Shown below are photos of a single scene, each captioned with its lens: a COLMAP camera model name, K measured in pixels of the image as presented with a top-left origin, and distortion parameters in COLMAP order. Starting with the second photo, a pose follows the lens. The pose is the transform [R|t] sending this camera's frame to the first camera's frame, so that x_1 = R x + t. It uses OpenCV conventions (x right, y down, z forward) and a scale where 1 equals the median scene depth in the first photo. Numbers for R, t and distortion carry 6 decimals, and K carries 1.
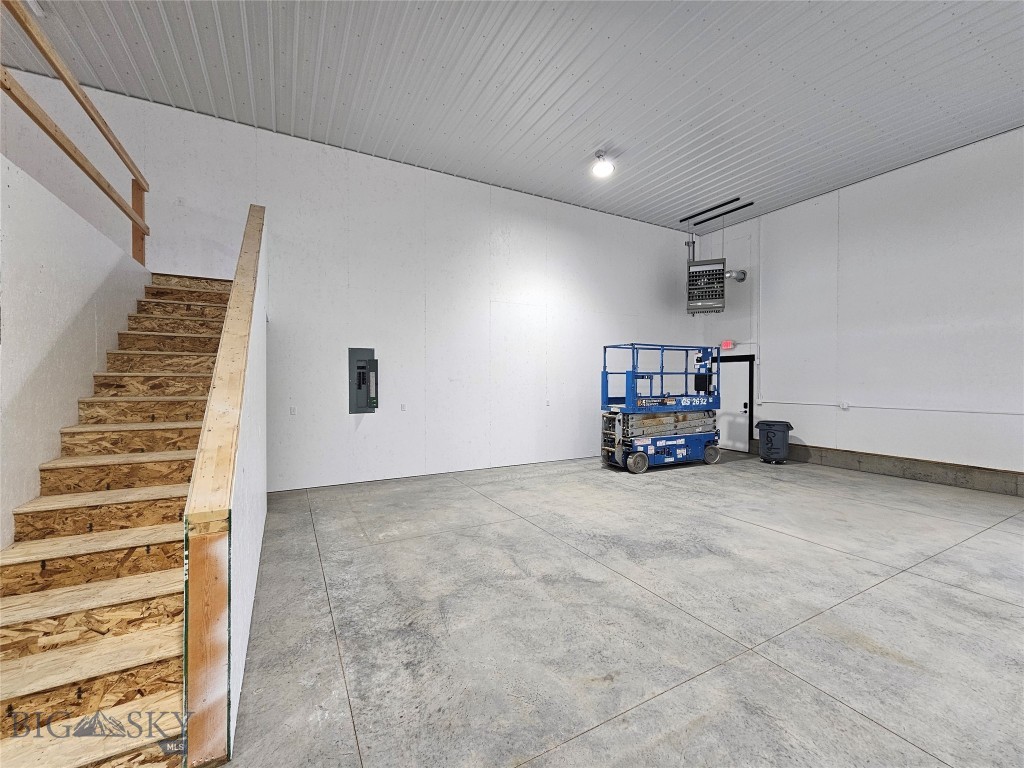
lens RADIAL K [[418.5, 0, 511.7], [0, 418.5, 386.2], [0, 0, 1]] dist [0.001216, -0.000011]
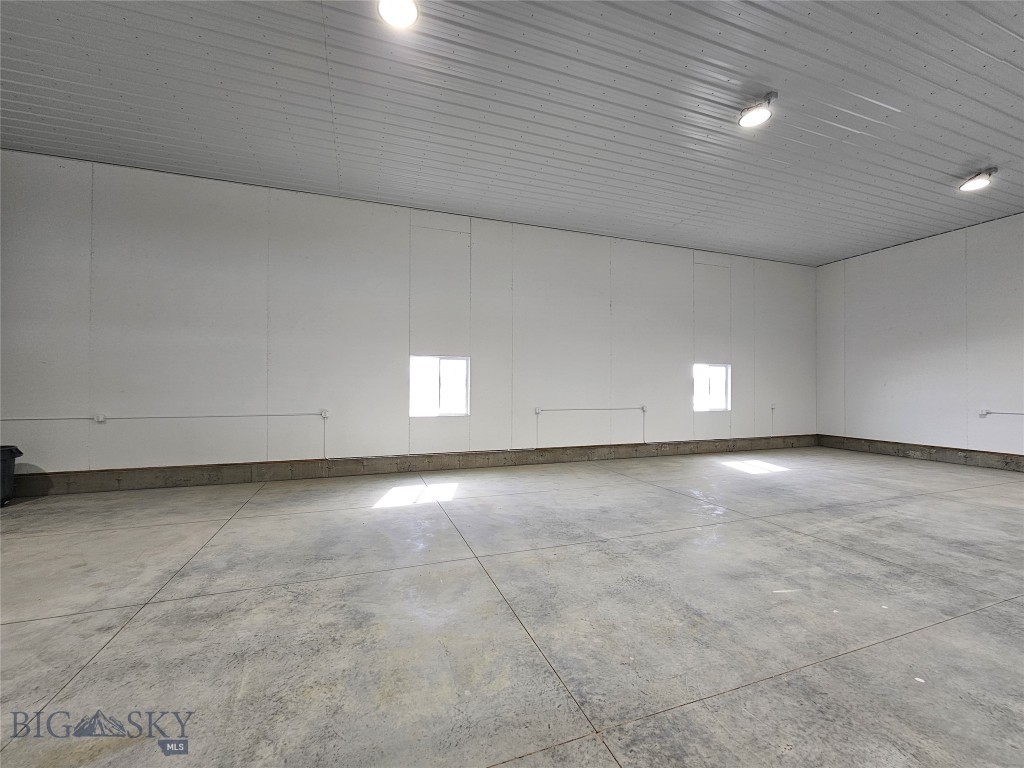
lens RADIAL K [[418.5, 0, 510.8], [0, 418.5, 388.7], [0, 0, 1]] dist [0.001216, -0.000011]
pose [[0.151625, -0.000716, 0.988438, 0.171550], [0.011984, 0.999928, -0.001114, -0.003965], [-0.988365, 0.012014, 0.151623, 0.094555]]
